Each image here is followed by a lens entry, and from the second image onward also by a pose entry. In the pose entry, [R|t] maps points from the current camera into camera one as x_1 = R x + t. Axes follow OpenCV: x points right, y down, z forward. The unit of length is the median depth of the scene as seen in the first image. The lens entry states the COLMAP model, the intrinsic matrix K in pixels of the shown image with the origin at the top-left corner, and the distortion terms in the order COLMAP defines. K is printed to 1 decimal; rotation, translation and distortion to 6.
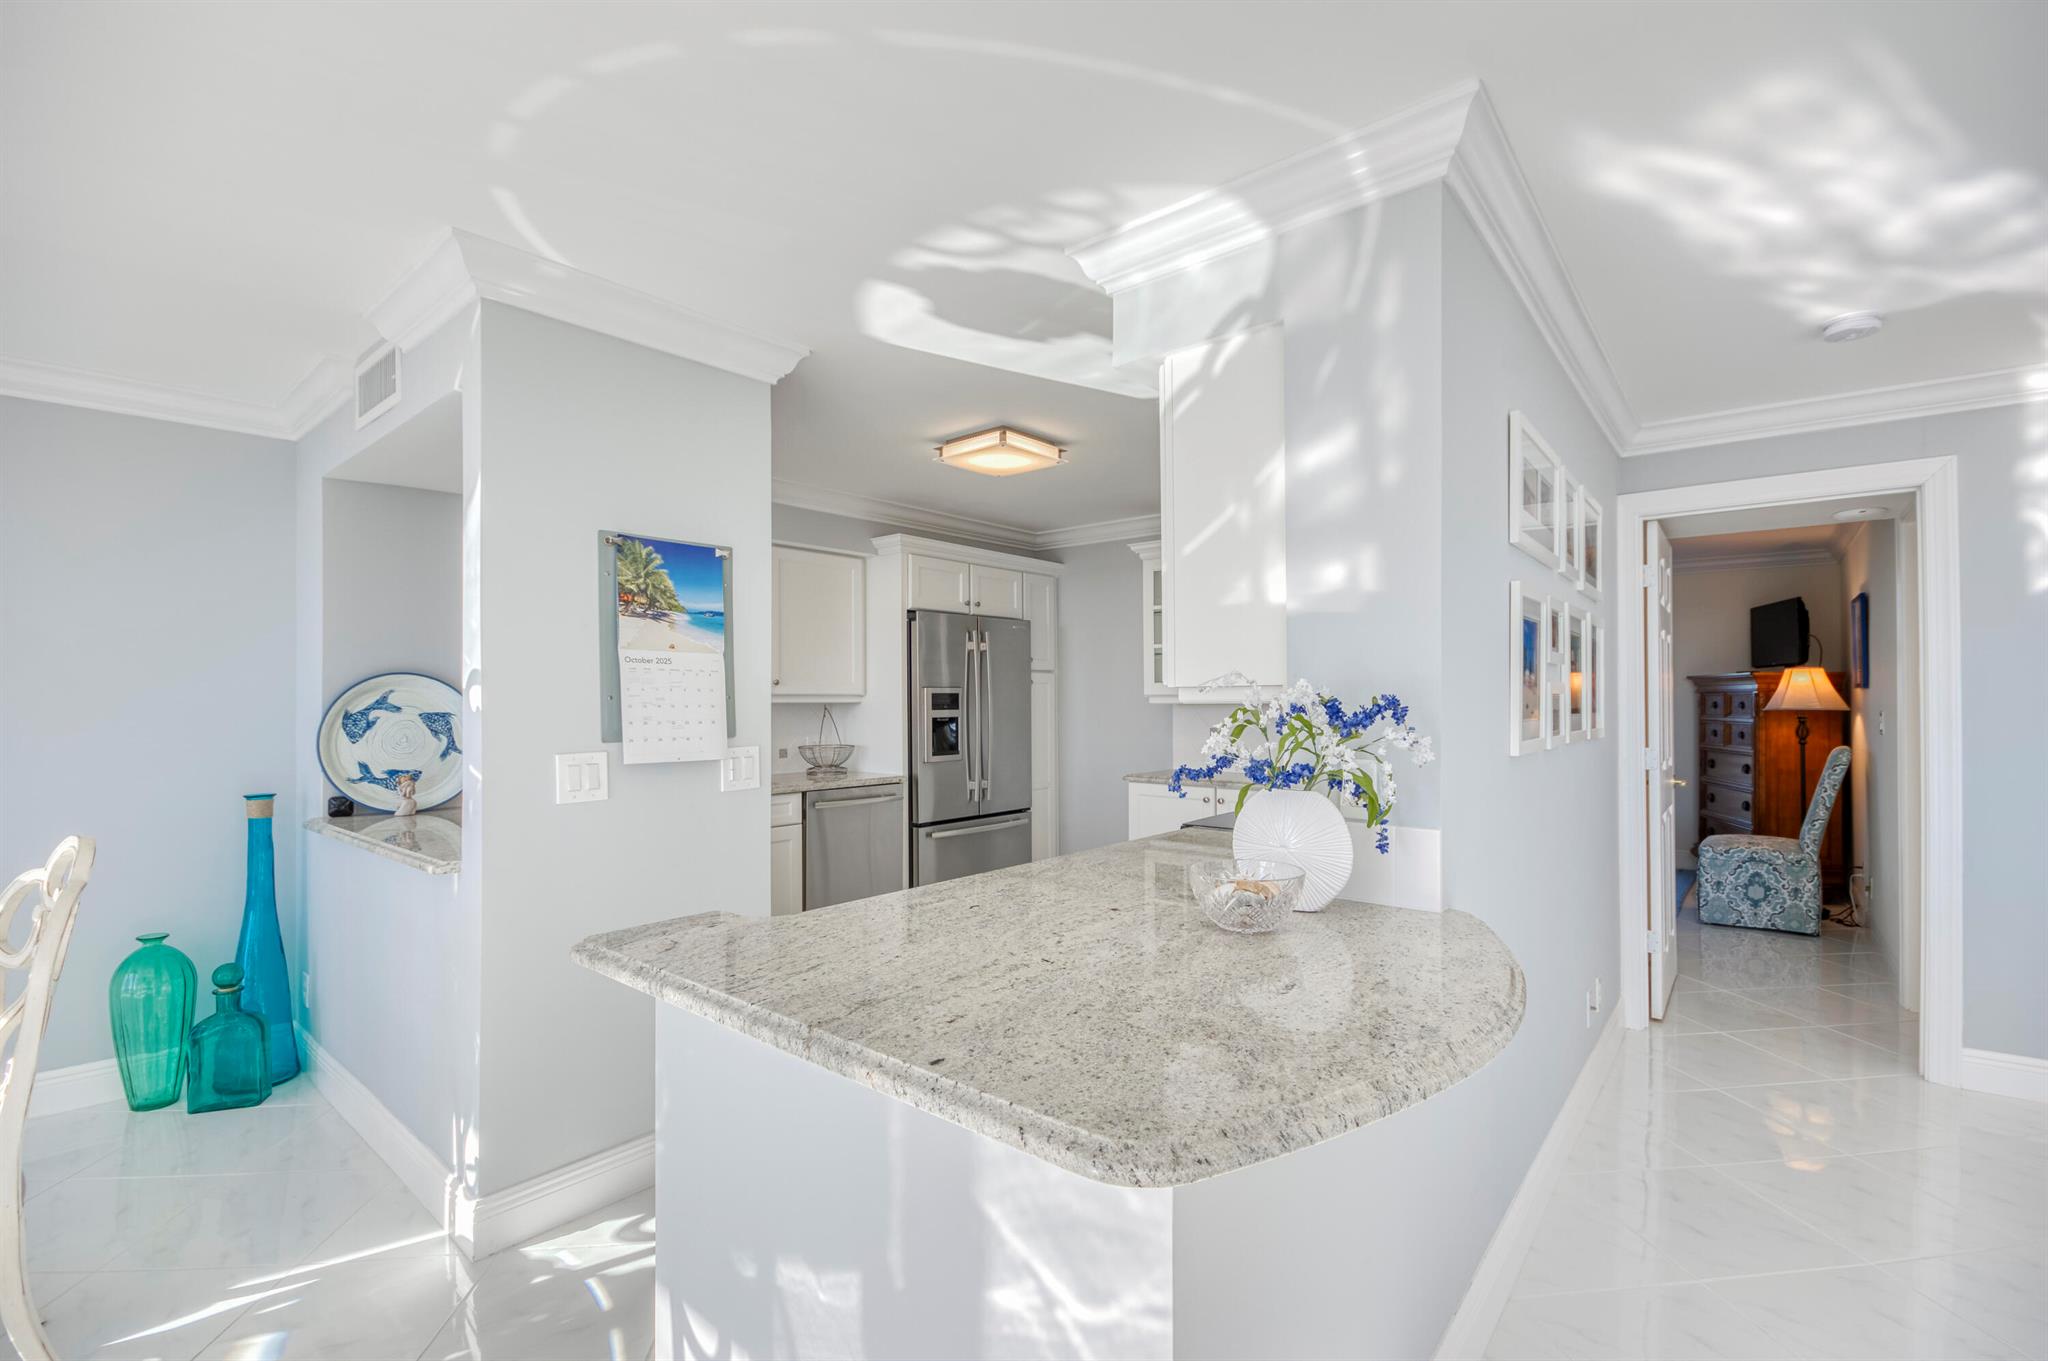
lens RADIAL K [[906.3, 0, 1031.6], [0, 906.3, 693.8], [0, 0, 1]] dist [0.008542, -0.008749]
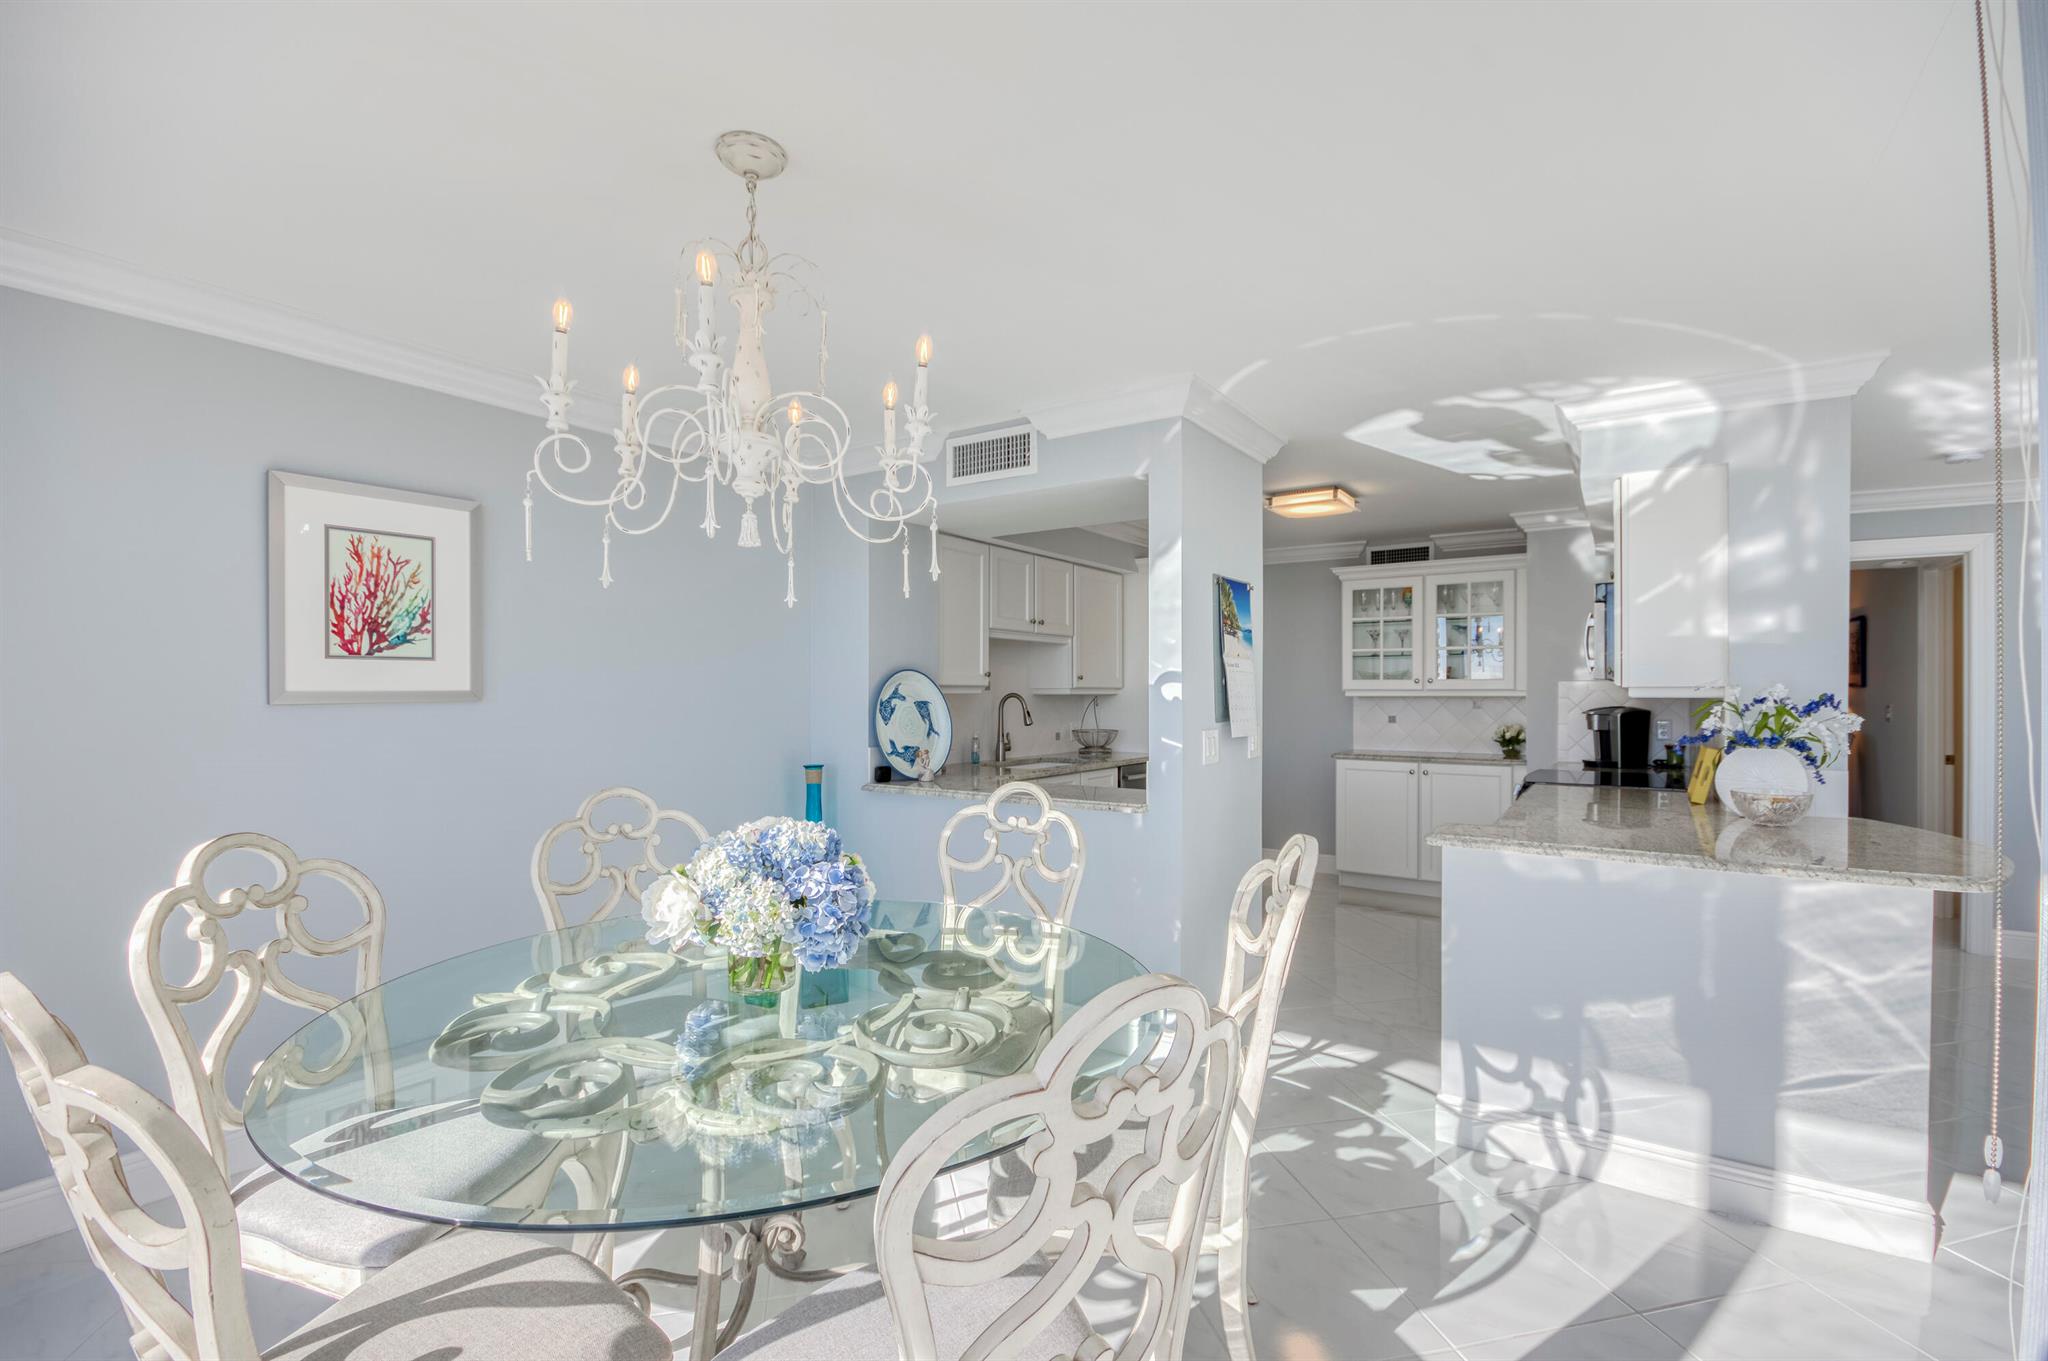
lens RADIAL K [[906.3, 0, 1031.6], [0, 906.3, 693.3], [0, 0, 1]] dist [0.008542, -0.008749]
pose [[0.993428, 0.005354, 0.114330, -0.698365], [-0.006409, 0.999940, 0.008865, -0.002654], [-0.114276, -0.009540, 0.993403, -0.294393]]
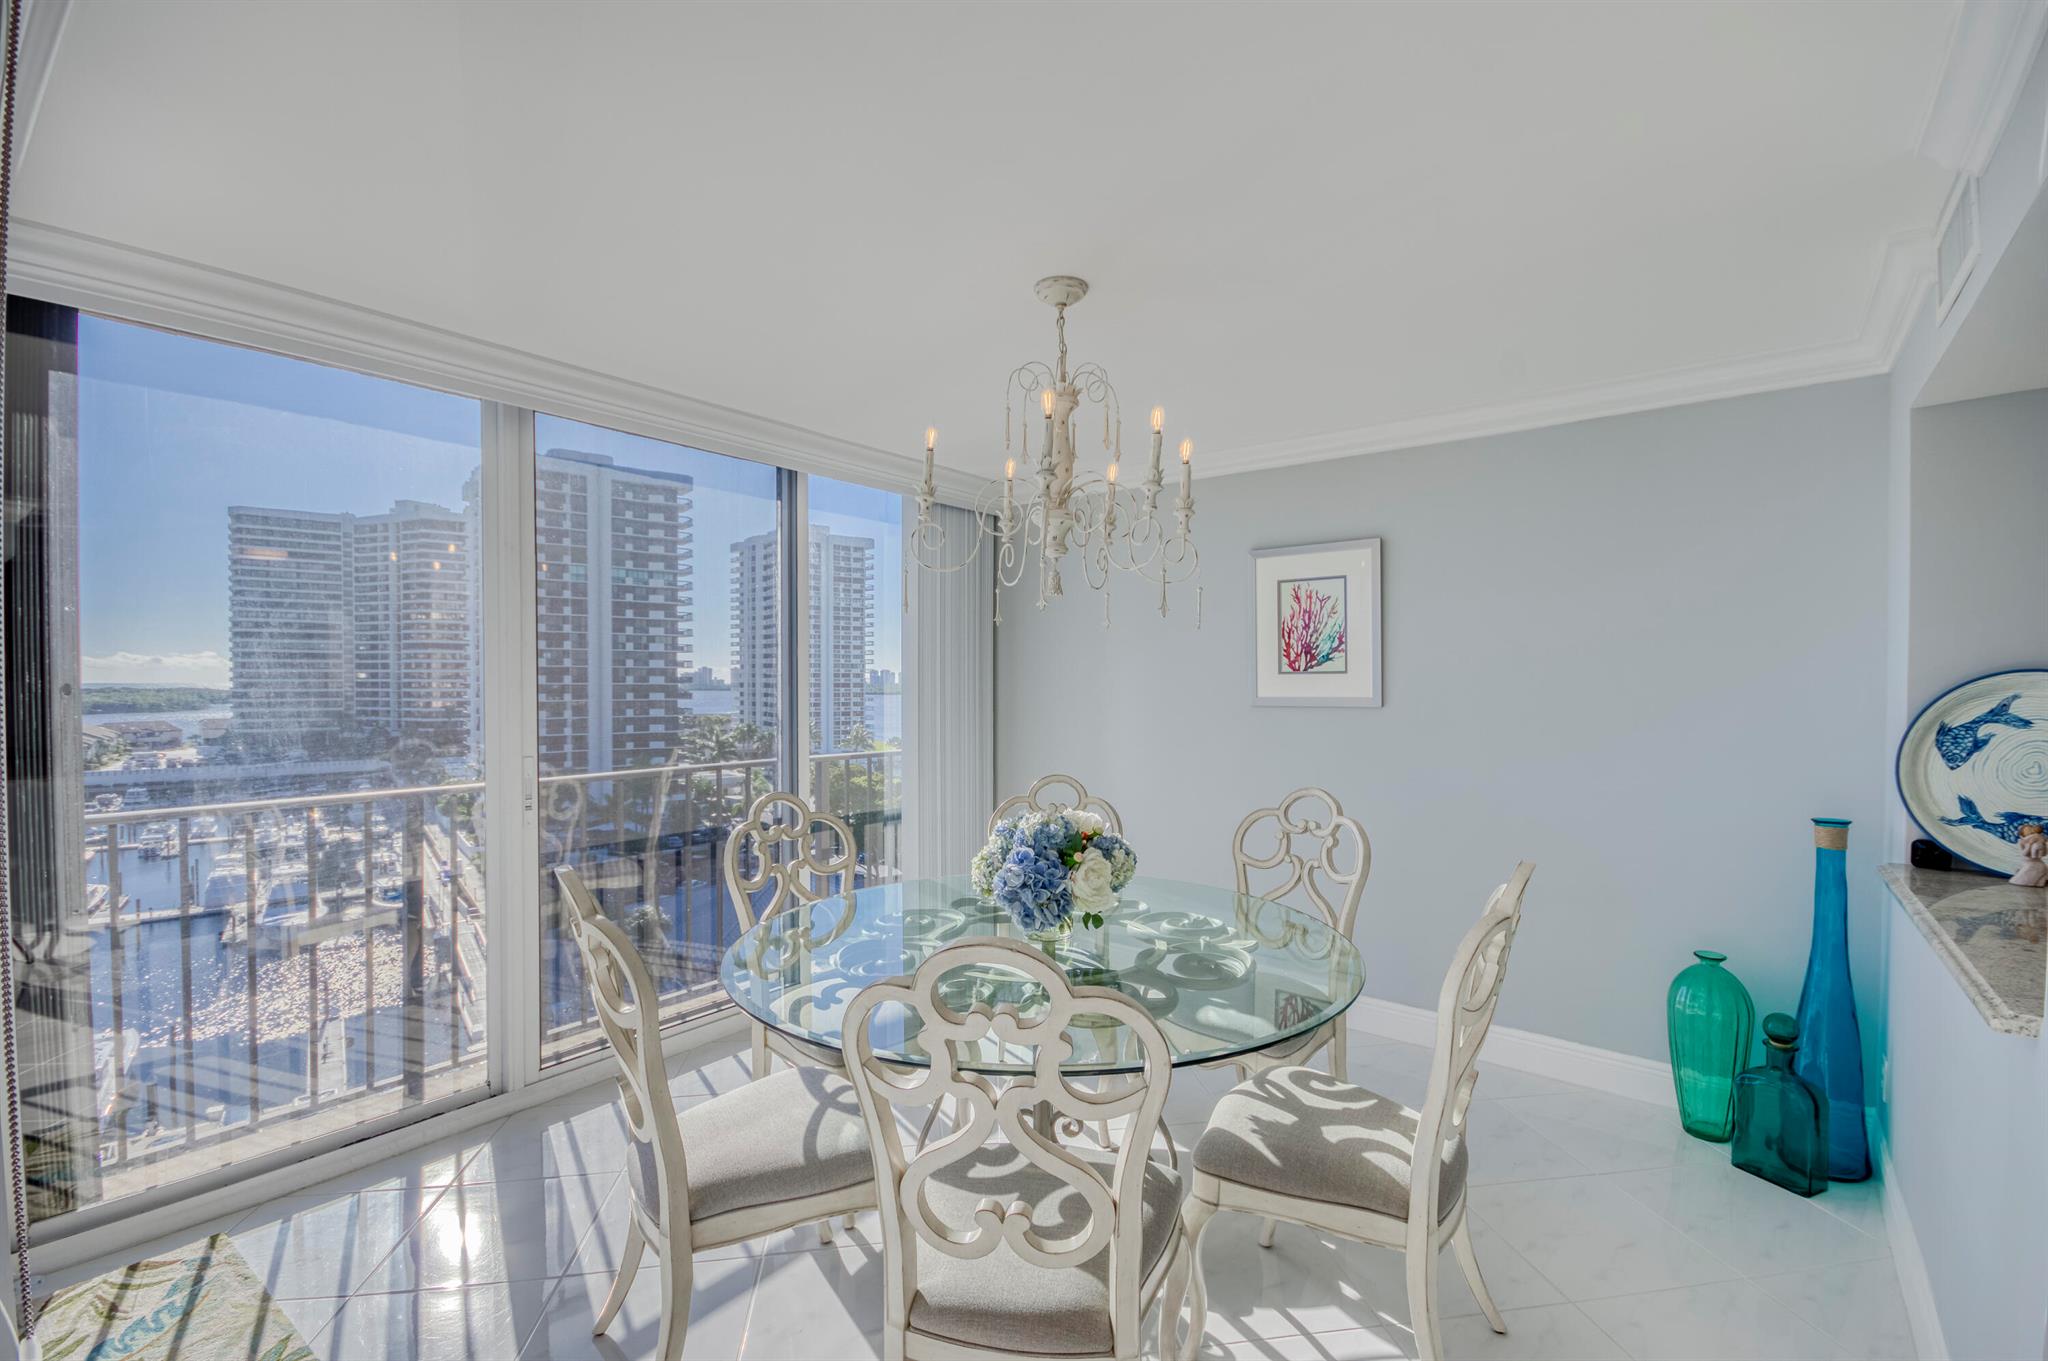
lens RADIAL K [[906.3, 0, 1033.8], [0, 906.3, 692.5], [0, 0, 1]] dist [0.008542, -0.008749]
pose [[0.037516, 0.023244, -0.999026, -0.059697], [0.010761, 0.999662, 0.023663, -0.031379], [0.999238, -0.011638, 0.037254, 0.251283]]
